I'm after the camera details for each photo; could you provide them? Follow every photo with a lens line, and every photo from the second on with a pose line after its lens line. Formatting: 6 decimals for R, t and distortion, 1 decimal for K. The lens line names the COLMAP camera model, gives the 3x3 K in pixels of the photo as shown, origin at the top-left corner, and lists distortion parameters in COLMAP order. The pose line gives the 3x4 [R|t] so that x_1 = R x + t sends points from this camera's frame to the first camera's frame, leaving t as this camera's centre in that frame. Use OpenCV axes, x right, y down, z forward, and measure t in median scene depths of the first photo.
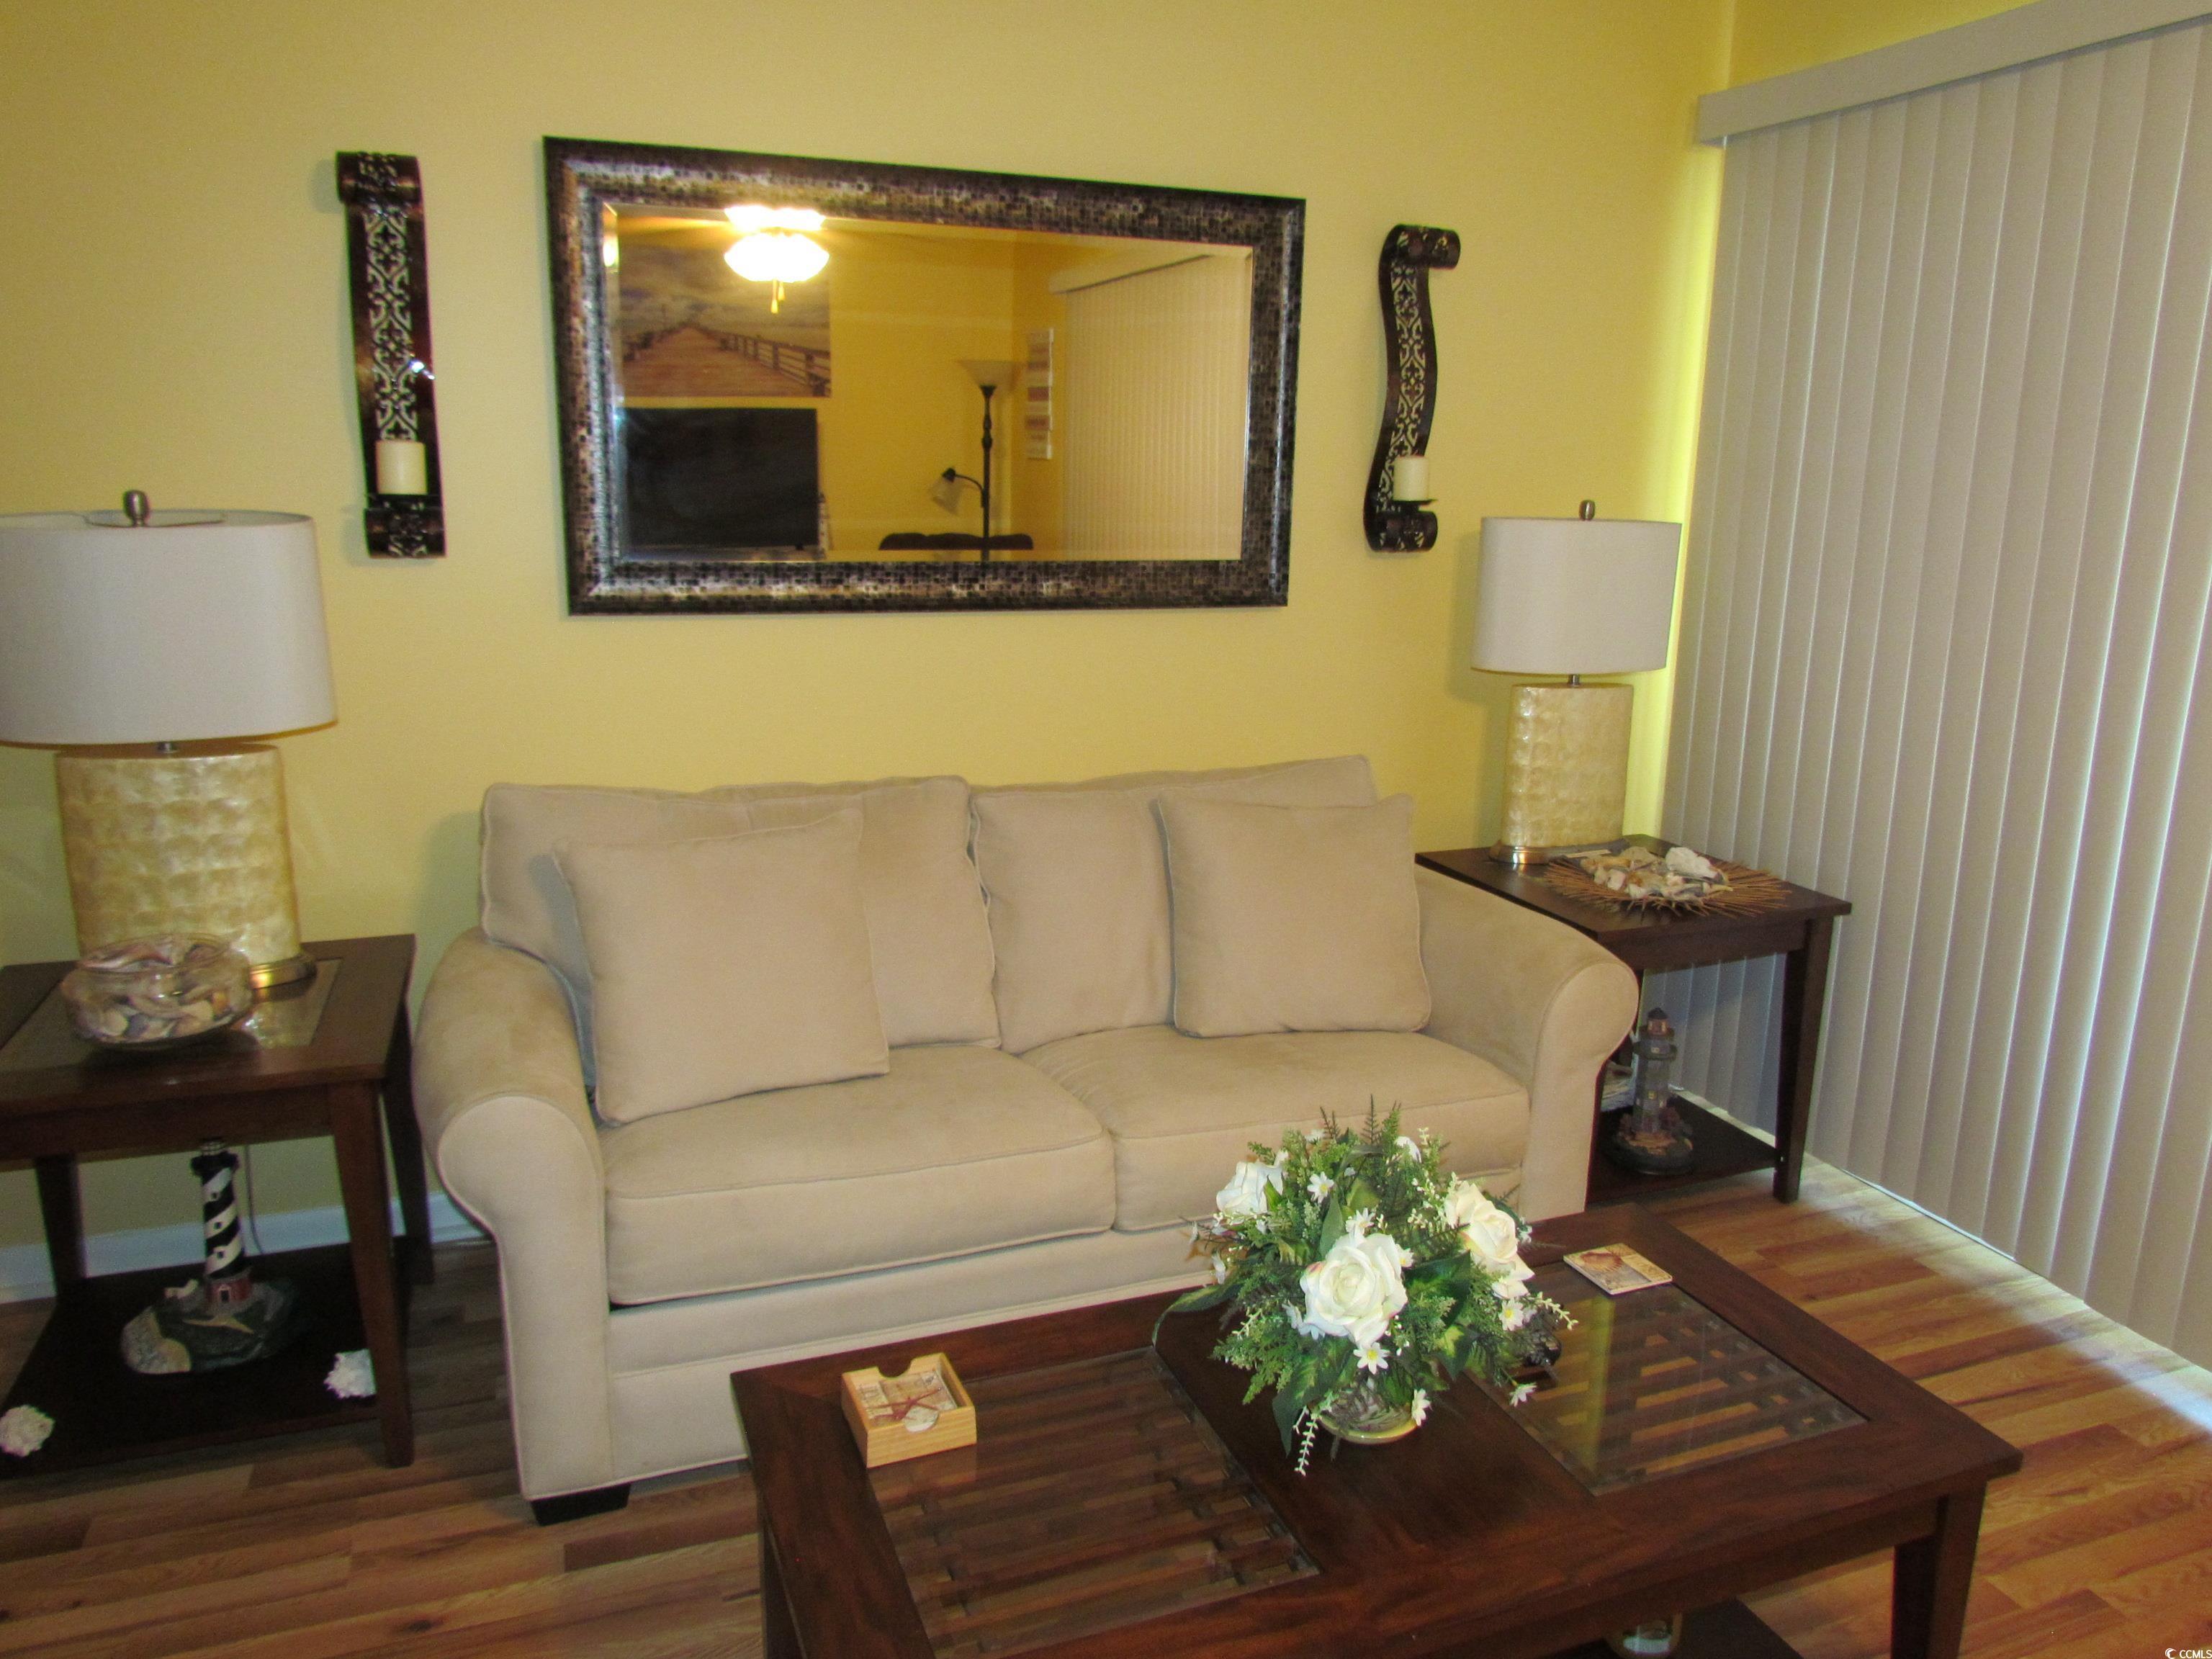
lens RADIAL K [[1573.0, 0, 1112.6], [0, 1573.0, 832.5], [0, 0, 1]] dist [-0.025062, 0.005850]
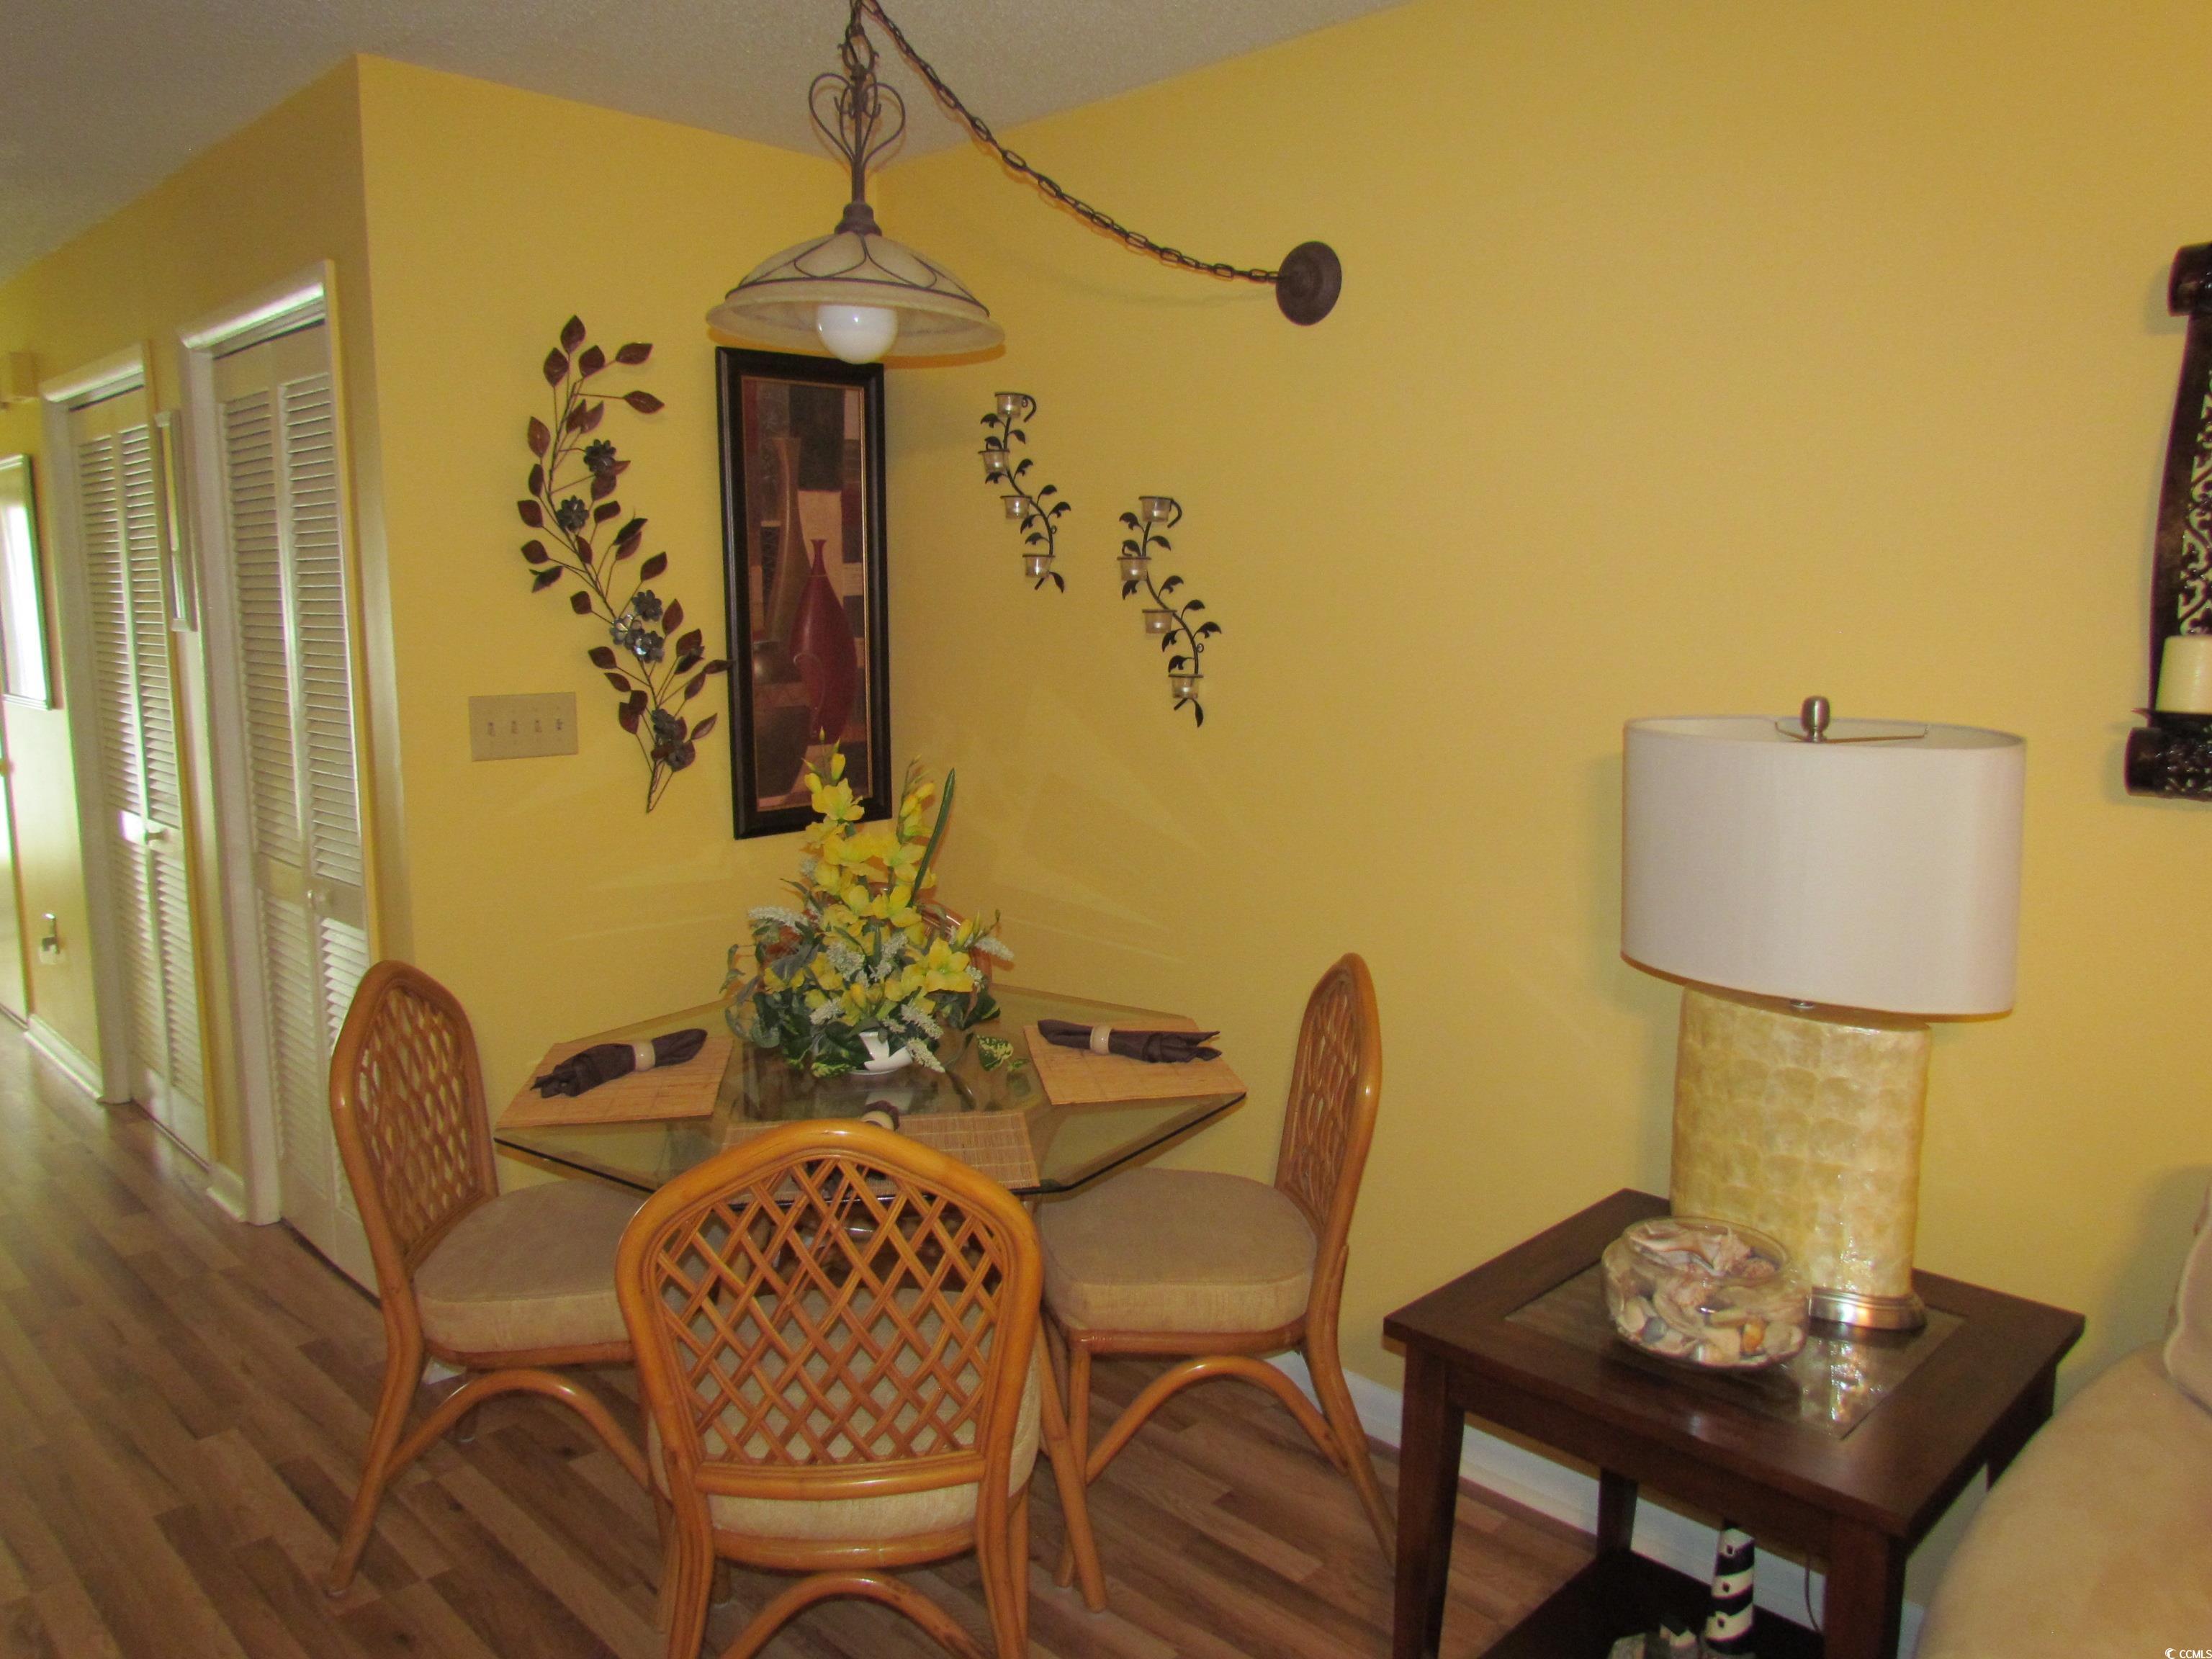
lens RADIAL K [[1573.0, 0, 1112.6], [0, 1573.0, 832.5], [0, 0, 1]] dist [-0.025062, 0.005850]
pose [[0.414883, 0.111844, -0.902975, -0.018328], [-0.204864, 0.978416, 0.027062, -0.091485], [0.886512, 0.173760, 0.428841, 0.309672]]
